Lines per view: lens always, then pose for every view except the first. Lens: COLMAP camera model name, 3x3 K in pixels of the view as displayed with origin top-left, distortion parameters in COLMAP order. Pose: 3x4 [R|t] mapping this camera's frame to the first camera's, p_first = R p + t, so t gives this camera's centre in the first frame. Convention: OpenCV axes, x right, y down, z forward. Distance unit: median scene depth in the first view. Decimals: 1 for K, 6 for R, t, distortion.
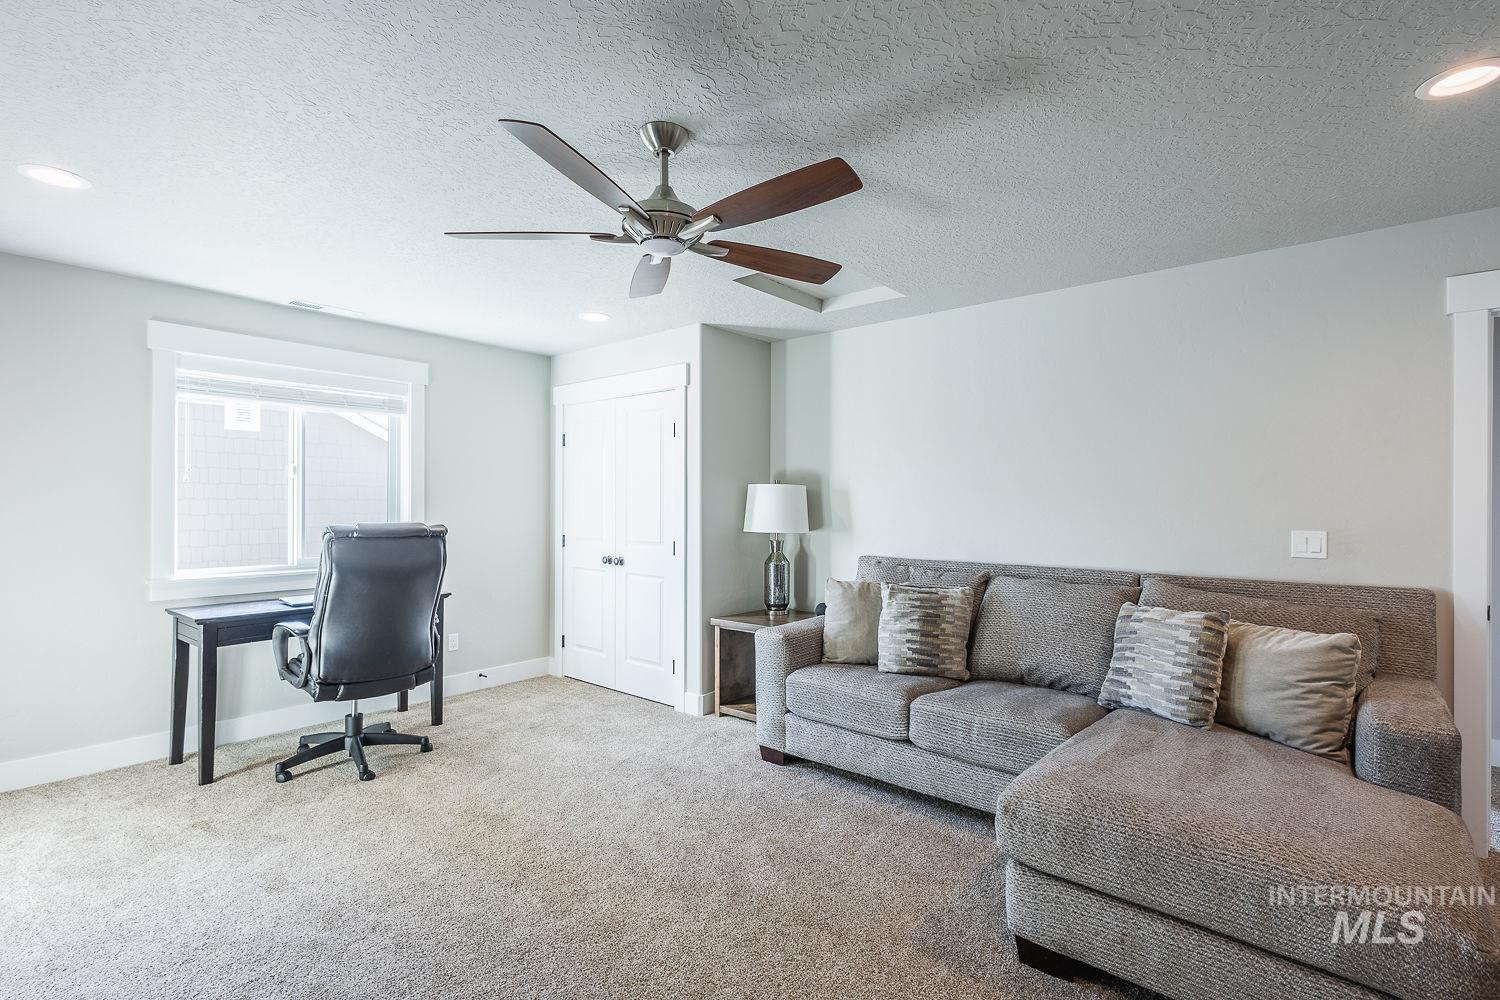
lens RADIAL K [[709.1, 0, 750.0], [0, 709.1, 500.0], [0, 0, 1]] dist [0.002377, -0.000308]
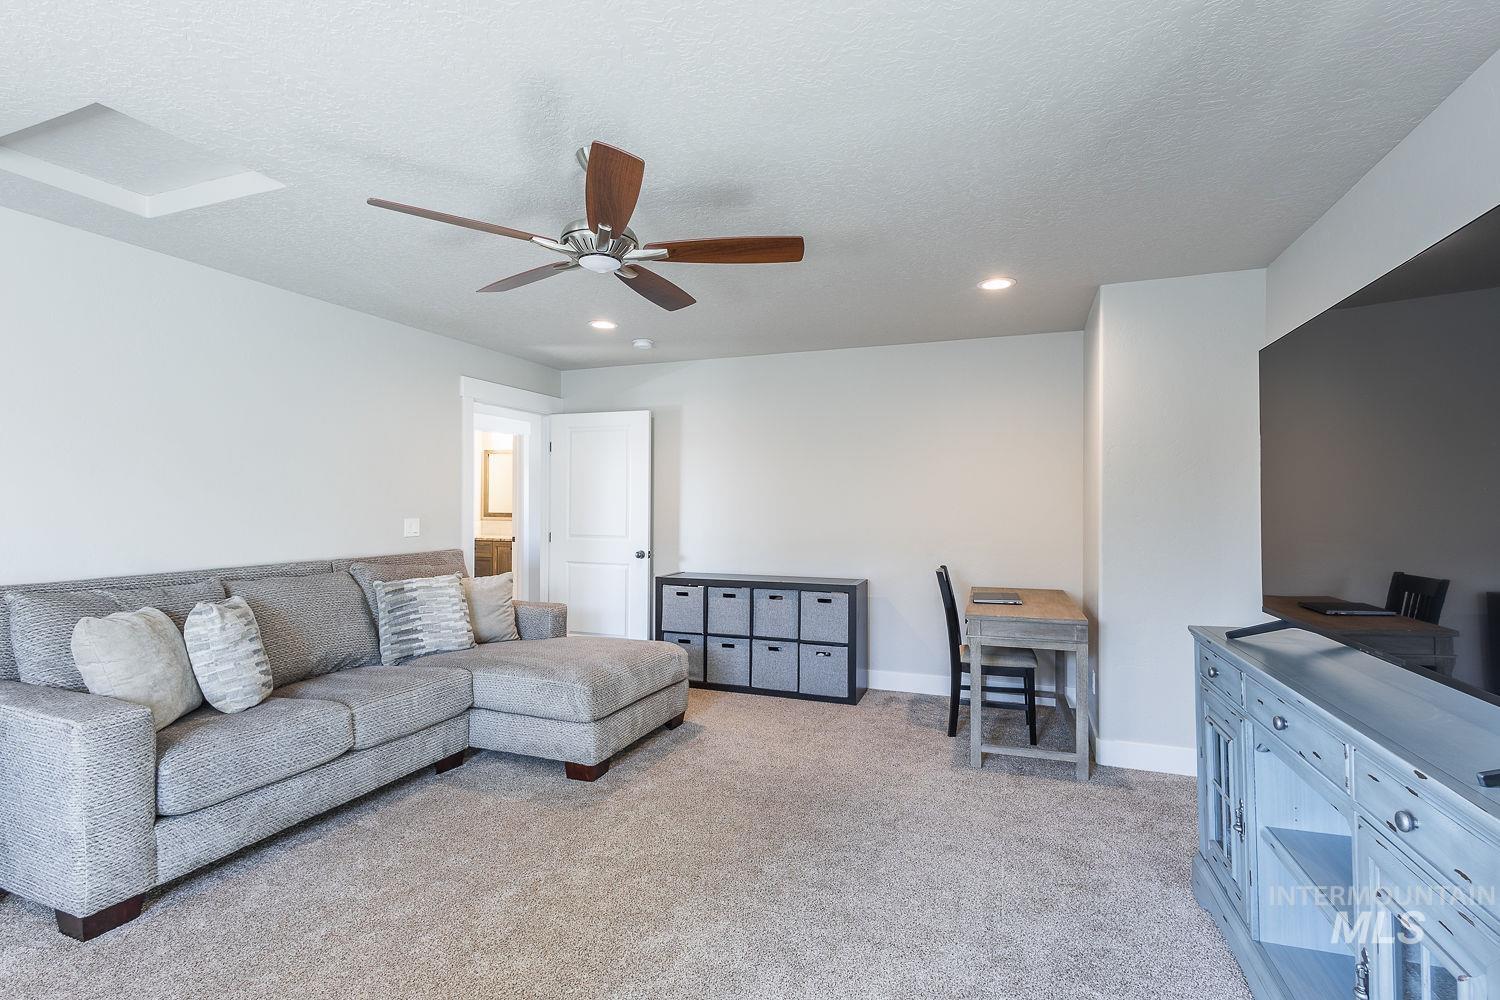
lens RADIAL K [[709.1, 0, 750.0], [0, 709.1, 500.0], [0, 0, 1]] dist [0.002377, -0.000308]
pose [[-0.347273, 0.001496, 0.937763, -0.908351], [-0.006259, 0.999973, -0.003913, 0.003958], [-0.937743, -0.007228, -0.347254, 0.876658]]
